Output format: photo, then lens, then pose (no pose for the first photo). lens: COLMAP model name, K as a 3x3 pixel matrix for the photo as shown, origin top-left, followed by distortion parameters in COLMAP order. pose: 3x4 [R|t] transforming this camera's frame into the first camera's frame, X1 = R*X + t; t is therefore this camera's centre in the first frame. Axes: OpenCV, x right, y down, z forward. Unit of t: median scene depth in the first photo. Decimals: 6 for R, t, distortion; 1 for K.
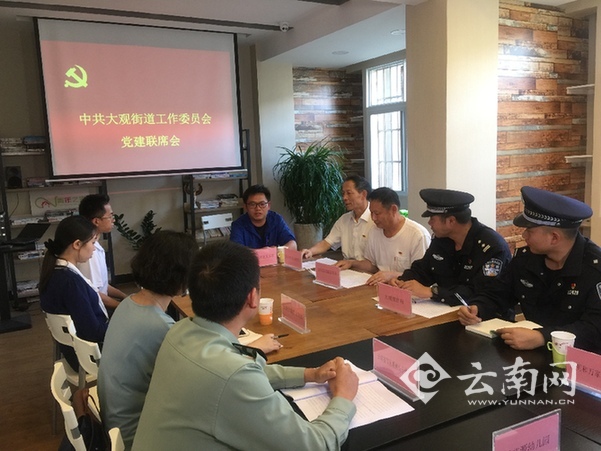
lens RADIAL K [[518.9, 0, 300.8], [0, 518.9, 225.2], [0, 0, 1]] dist [-0.015209, -0.039791]
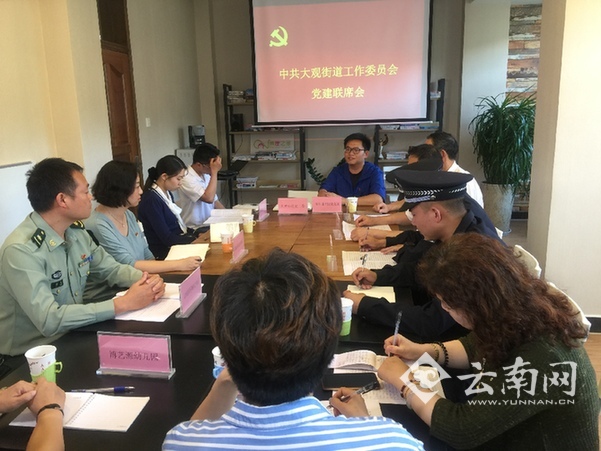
lens RADIAL K [[518.9, 0, 300.7], [0, 518.9, 225.8], [0, 0, 1]] dist [-0.015209, -0.039791]
pose [[0.778448, 0.149191, -0.609722, 0.352918], [-0.085657, 0.987506, 0.132269, -0.023946], [0.621837, -0.050738, 0.781501, 0.089774]]
